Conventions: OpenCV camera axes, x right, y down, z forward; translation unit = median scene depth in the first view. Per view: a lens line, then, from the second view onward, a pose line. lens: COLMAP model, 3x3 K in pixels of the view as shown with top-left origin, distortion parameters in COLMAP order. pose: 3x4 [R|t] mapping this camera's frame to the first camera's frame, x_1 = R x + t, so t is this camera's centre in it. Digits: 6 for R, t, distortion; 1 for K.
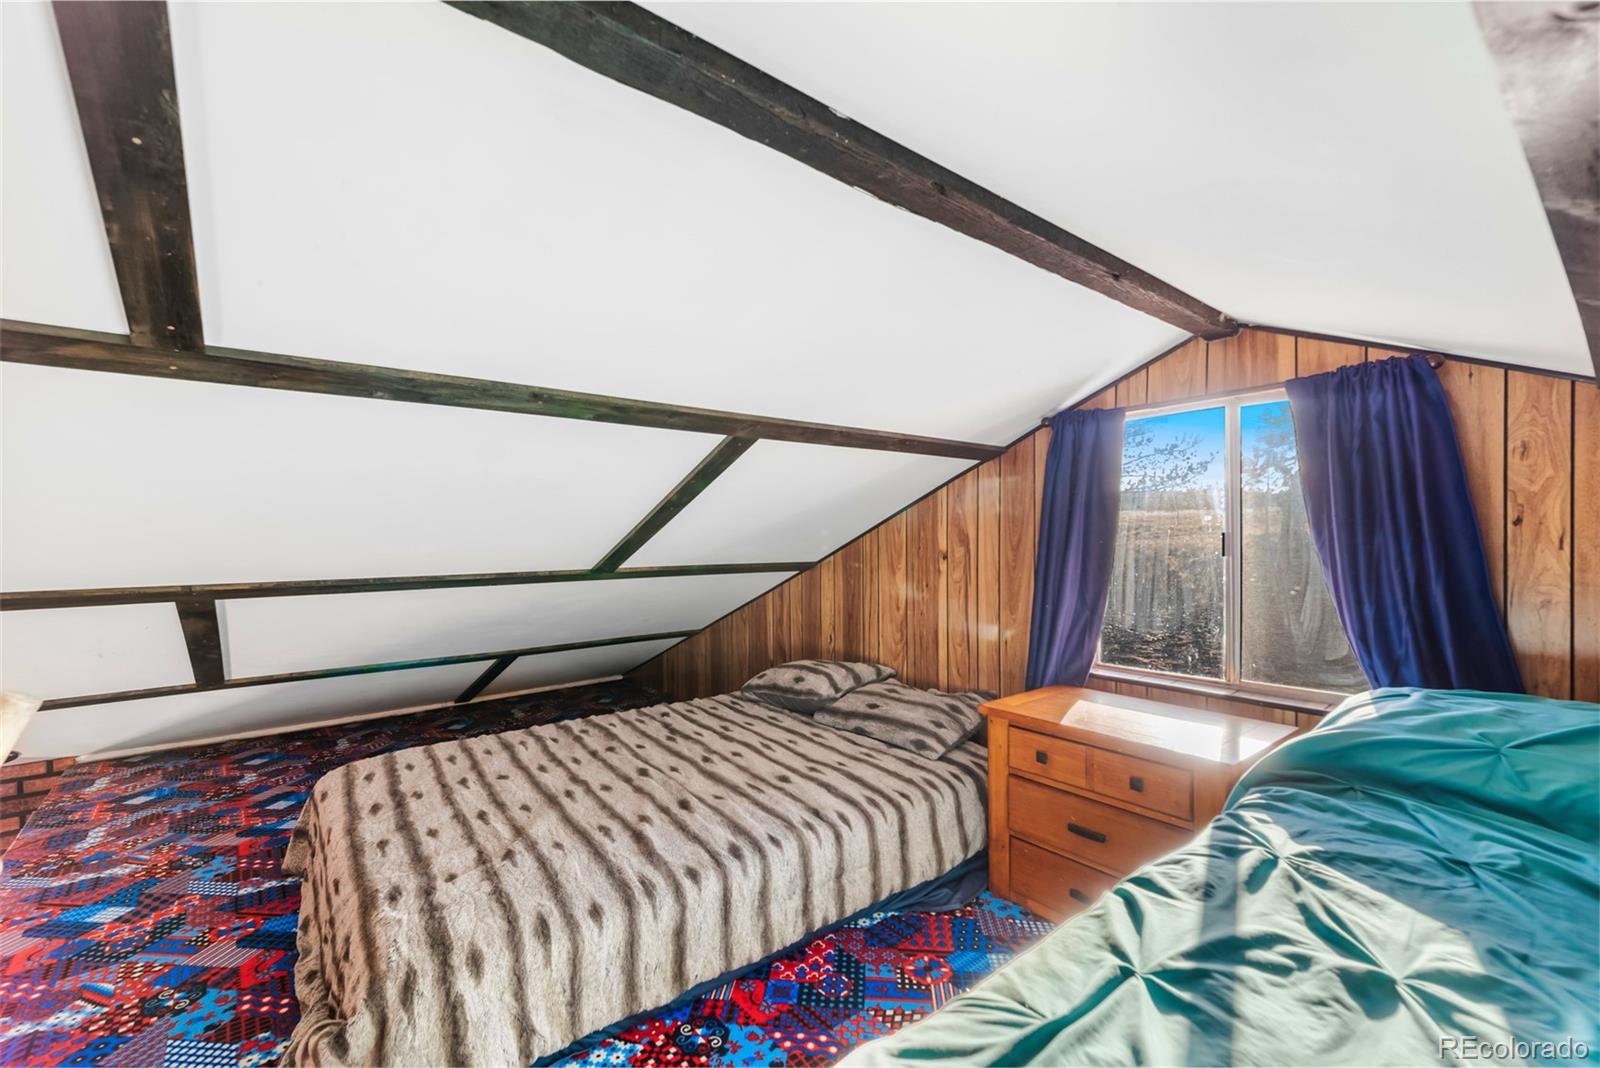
lens RADIAL K [[690.6, 0, 803.3], [0, 690.6, 535.7], [0, 0, 1]] dist [0.008057, 0.000336]
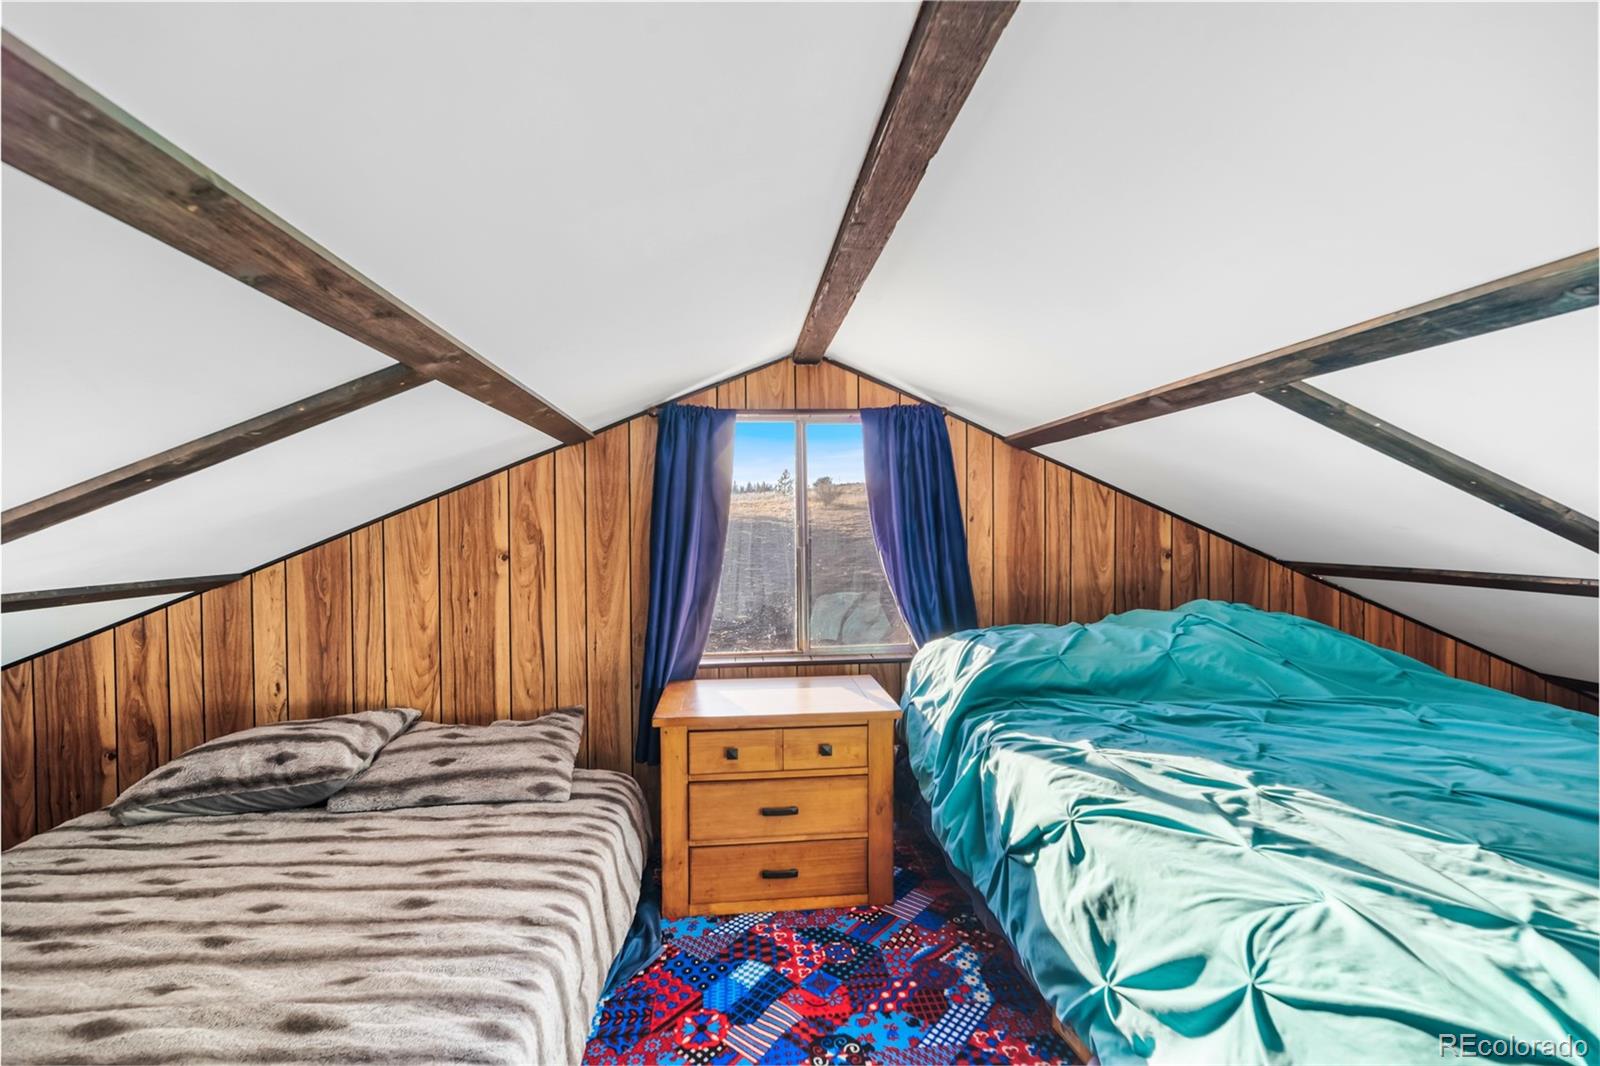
lens RADIAL K [[687.9, 0, 803.0], [0, 687.9, 536.3], [0, 0, 1]] dist [0.008137, 0.000276]
pose [[0.542091, -0.012892, 0.840221, -0.338603], [0.006589, 0.999917, 0.011091, -0.000545], [-0.840294, -0.000476, 0.542131, 0.304069]]
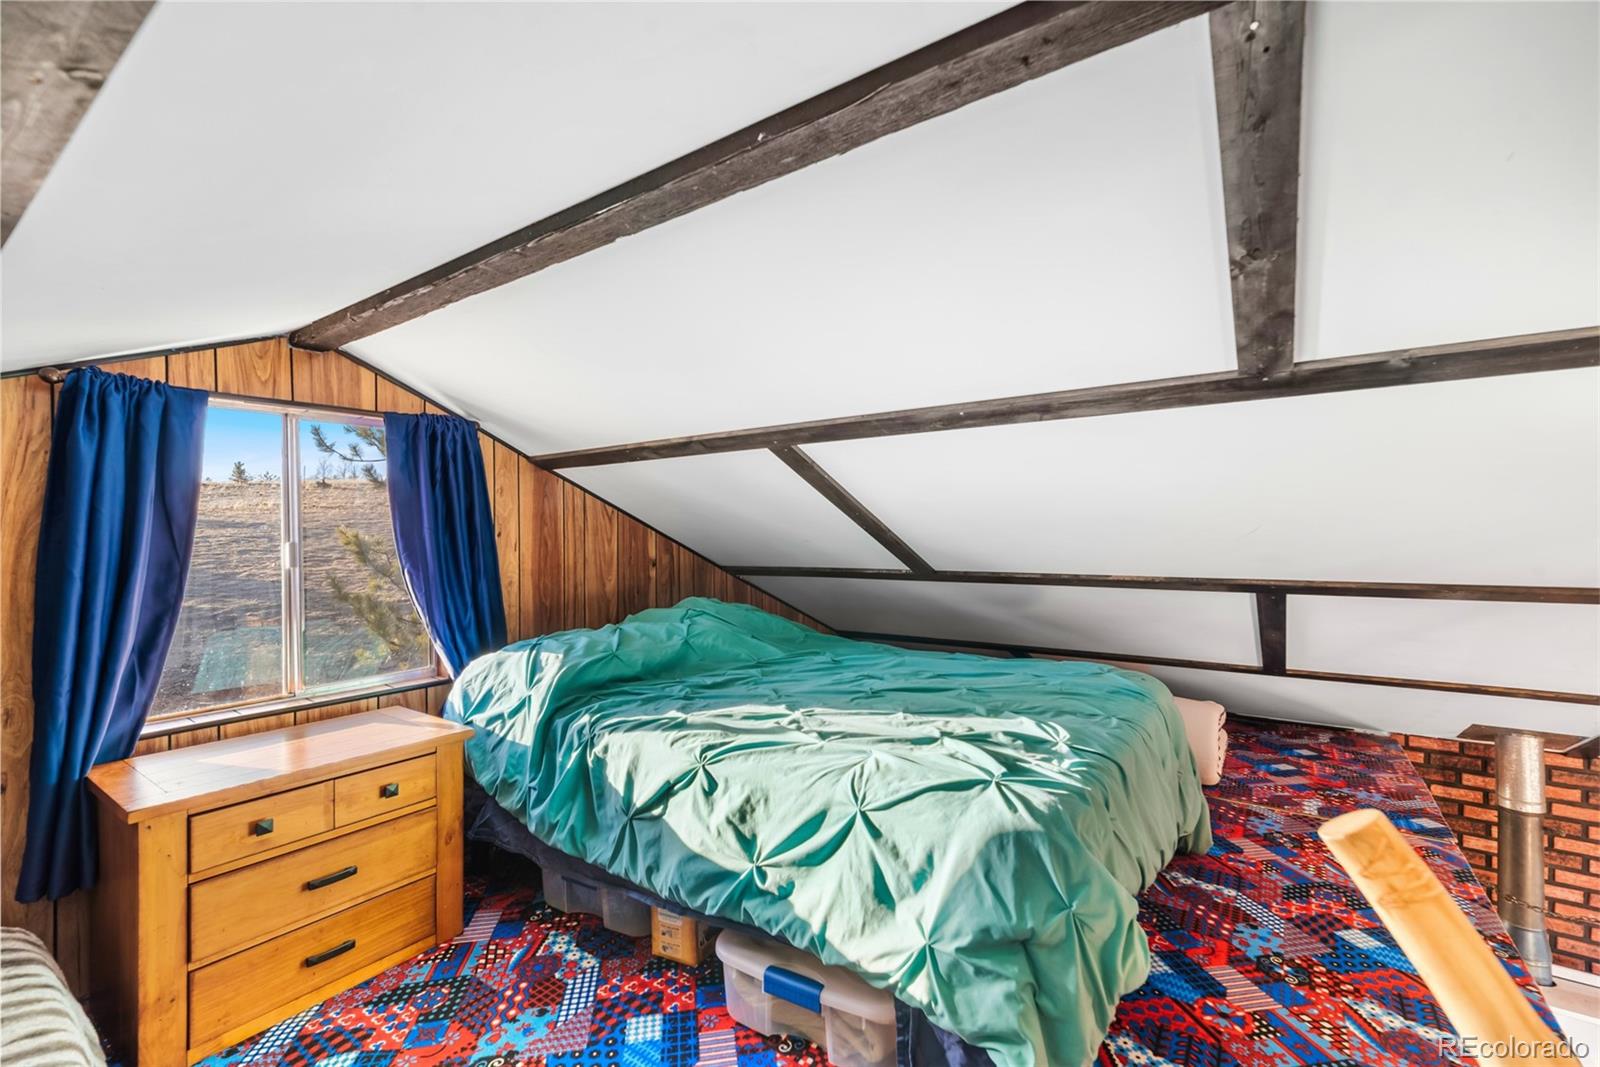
lens RADIAL K [[687.9, 0, 803.0], [0, 687.9, 536.8], [0, 0, 1]] dist [0.008137, 0.000276]
pose [[-0.276406, 0.005647, 0.961024, -0.469407], [0.012484, 0.999919, -0.002285, -0.001344], [-0.960960, 0.011366, -0.276454, 0.497051]]
